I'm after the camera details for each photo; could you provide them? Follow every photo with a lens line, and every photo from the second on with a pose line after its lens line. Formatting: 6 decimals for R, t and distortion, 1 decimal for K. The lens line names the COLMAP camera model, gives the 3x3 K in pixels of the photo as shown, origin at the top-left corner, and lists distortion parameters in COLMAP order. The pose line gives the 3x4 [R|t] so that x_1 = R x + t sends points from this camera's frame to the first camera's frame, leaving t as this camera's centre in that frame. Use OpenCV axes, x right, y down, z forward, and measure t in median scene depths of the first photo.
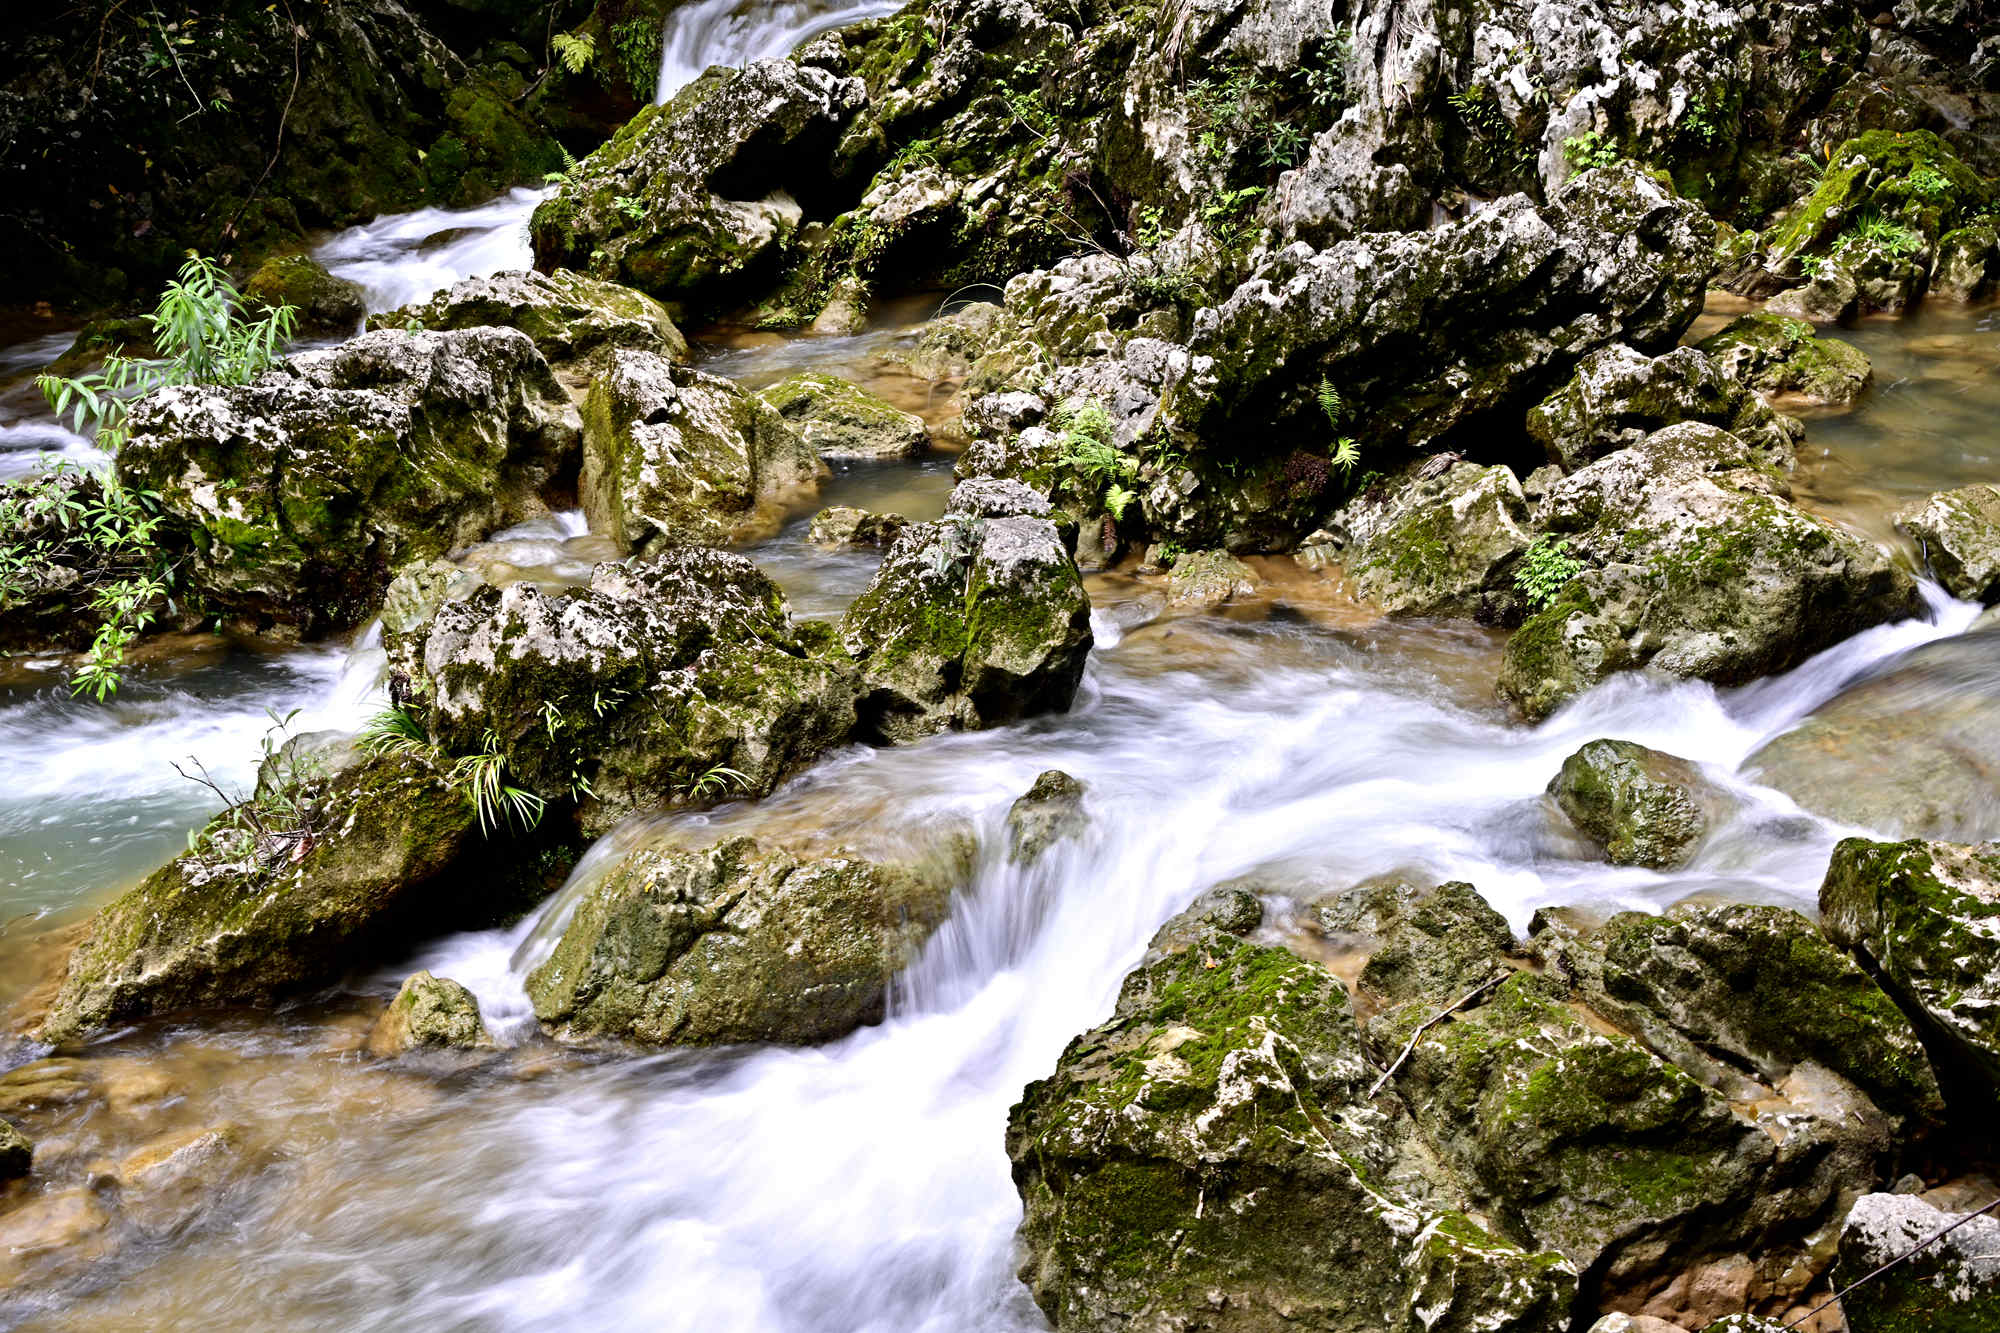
lens RADIAL K [[2657.8, 0, 1000.0], [0, 2657.8, 666.5], [0, 0, 1]] dist [-0.004880, -0.001648]
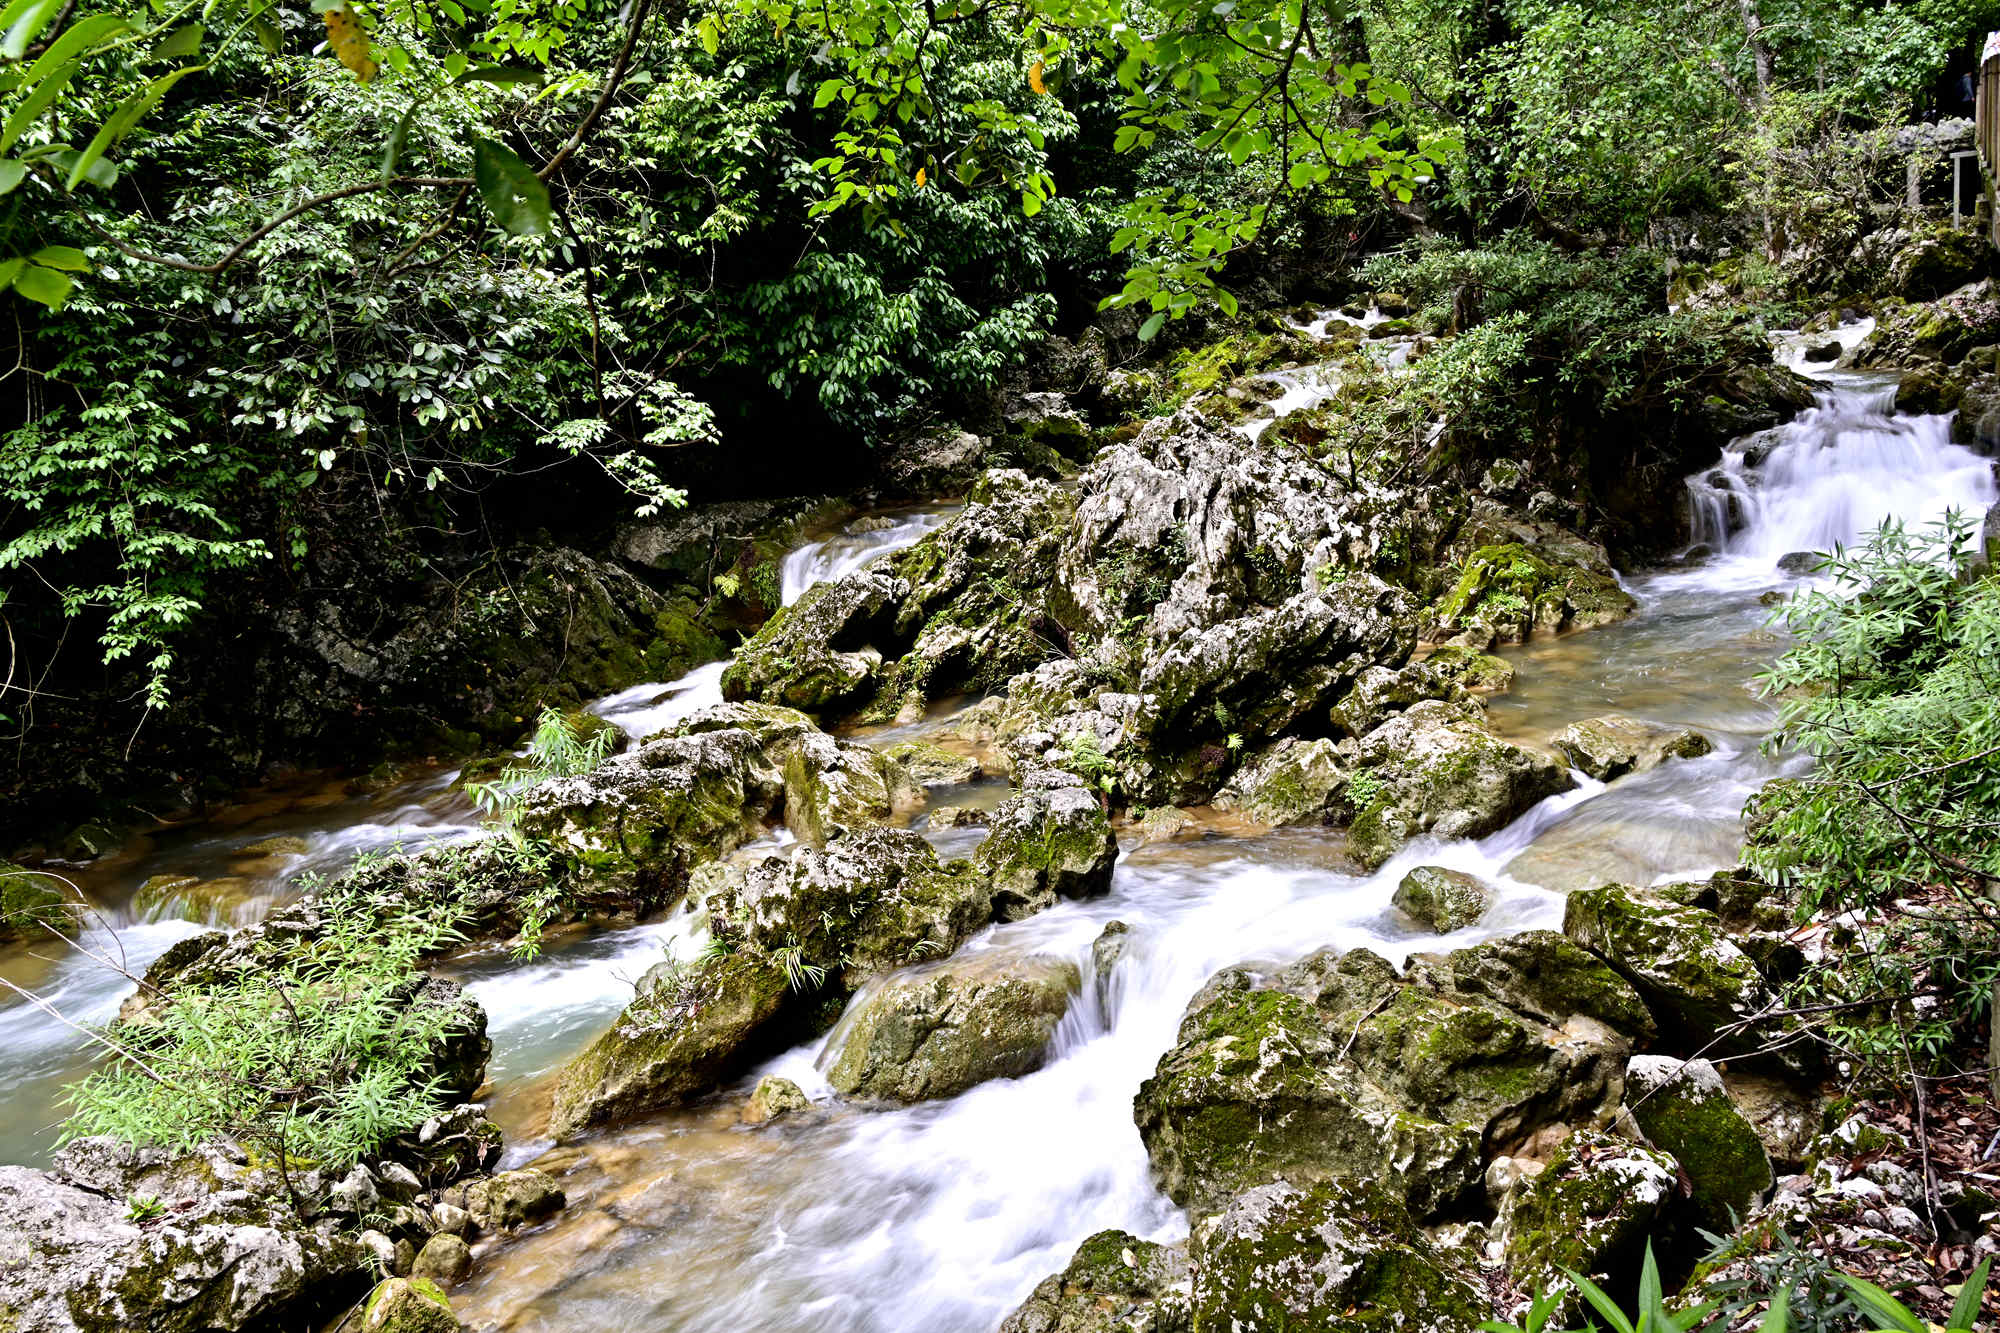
lens RADIAL K [[1665.3, 0, 1000.0], [0, 1665.3, 666.5], [0, 0, 1]] dist [-0.000498, -0.000787]
pose [[0.993509, -0.100698, 0.052913, -0.078840], [0.108621, 0.977949, -0.178376, 0.051762], [-0.033784, 0.182966, 0.982539, -0.090040]]
